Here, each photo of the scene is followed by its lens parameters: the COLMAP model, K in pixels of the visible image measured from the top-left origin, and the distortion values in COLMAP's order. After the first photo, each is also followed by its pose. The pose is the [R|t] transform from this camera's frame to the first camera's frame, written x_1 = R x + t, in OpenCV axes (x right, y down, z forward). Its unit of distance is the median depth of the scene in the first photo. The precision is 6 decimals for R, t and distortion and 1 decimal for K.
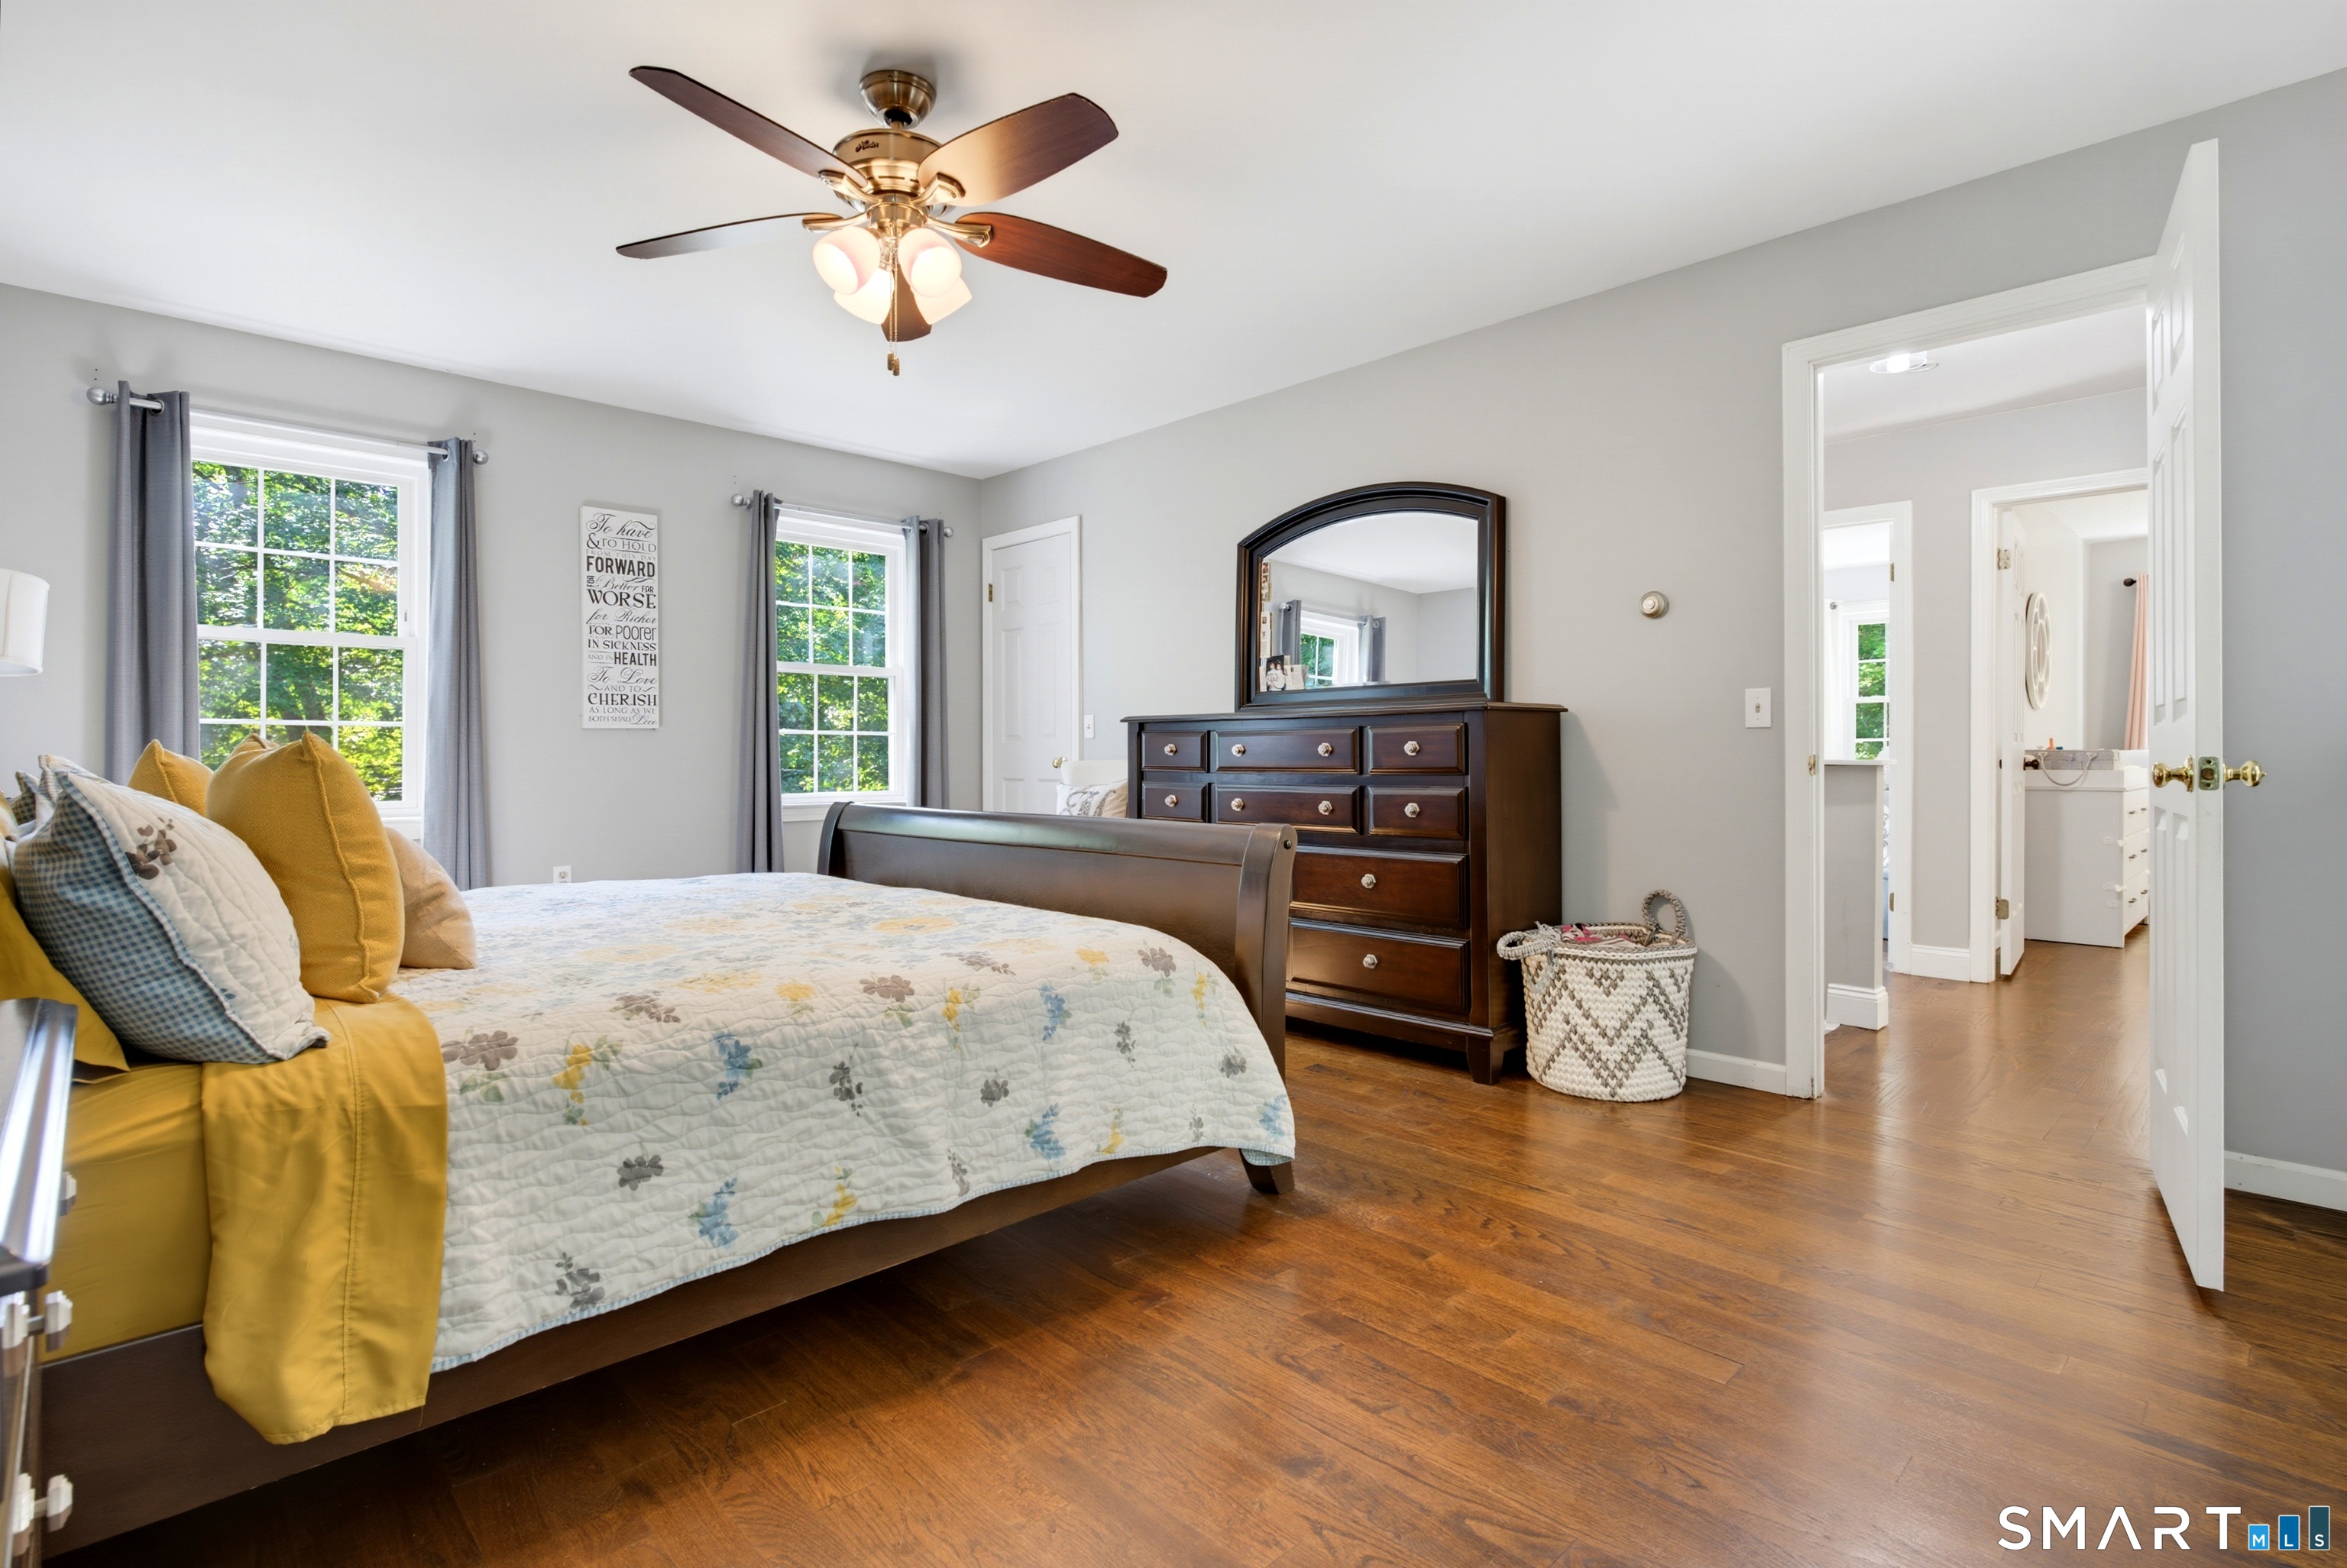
lens RADIAL K [[1138.3, 0, 1171.5], [0, 1138.3, 765.6], [0, 0, 1]] dist [-0.012739, 0.004329]
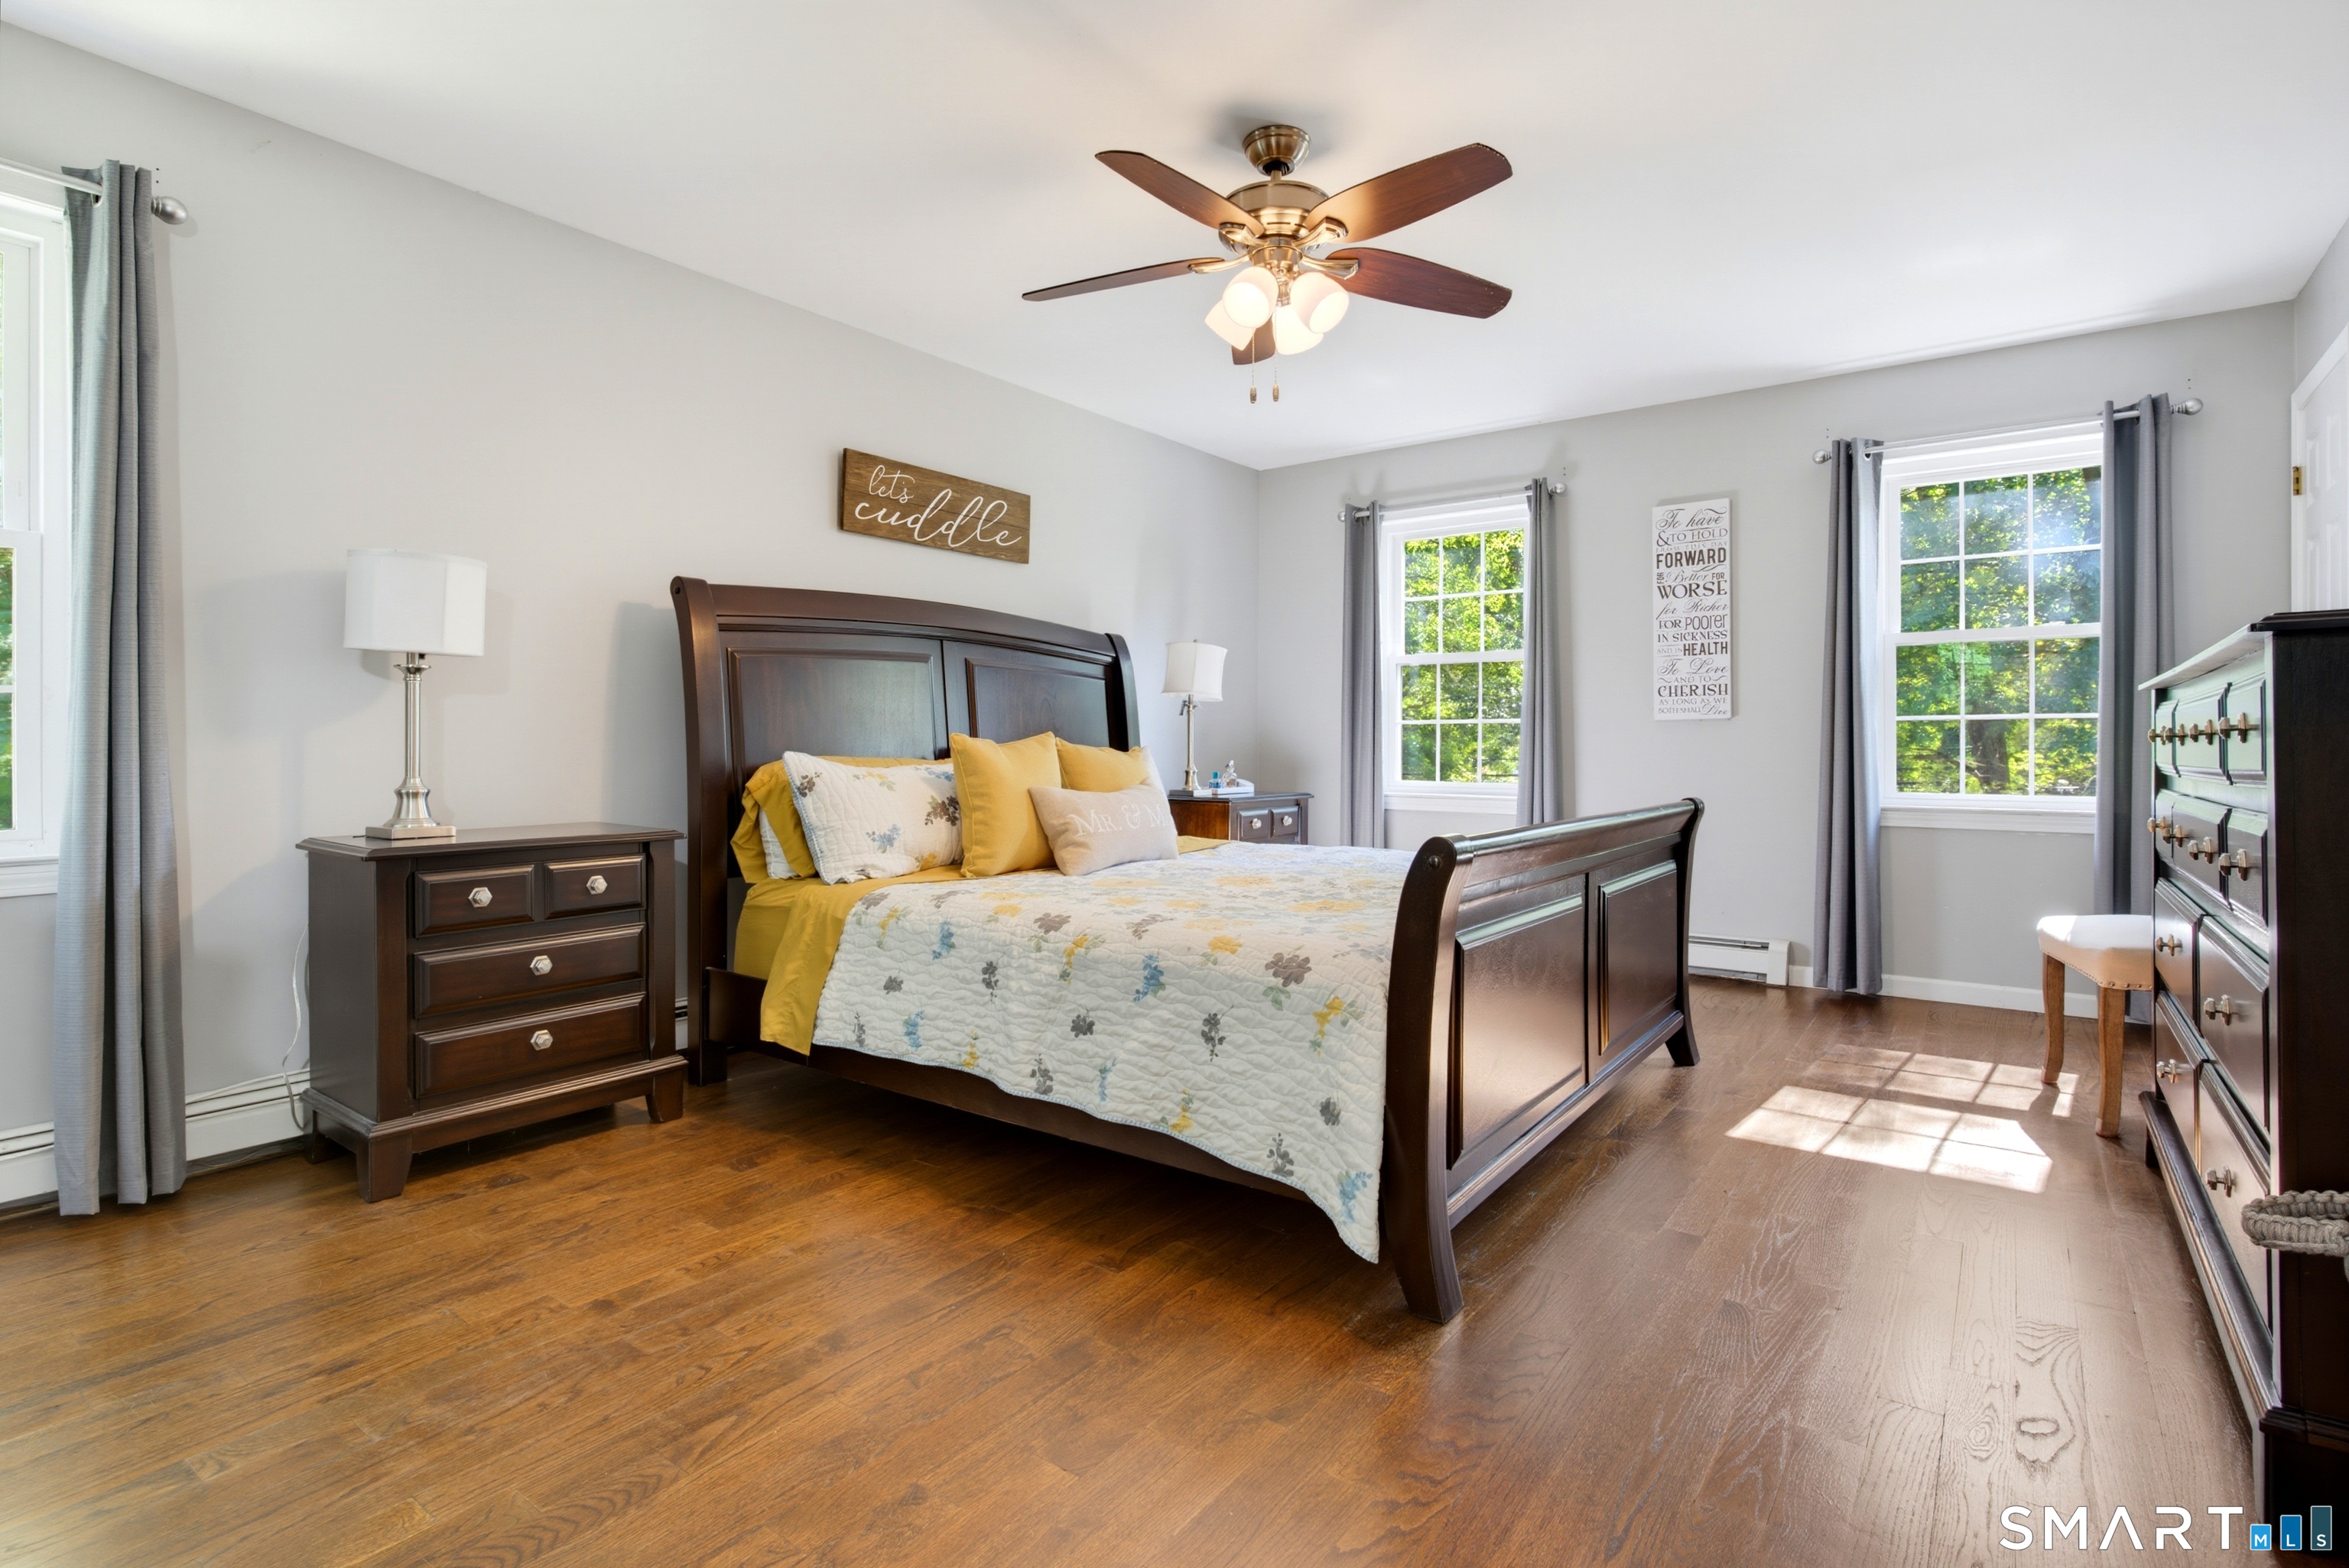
lens RADIAL K [[1139.3, 0, 1142.2], [0, 1139.3, 750.2], [0, 0, 1]] dist [-0.012739, 0.004329]
pose [[0.154843, 0.002123, -0.987937, 0.886984], [-0.008394, 0.999964, 0.000833, -0.004251], [0.987903, 0.008164, 0.154856, 0.748726]]
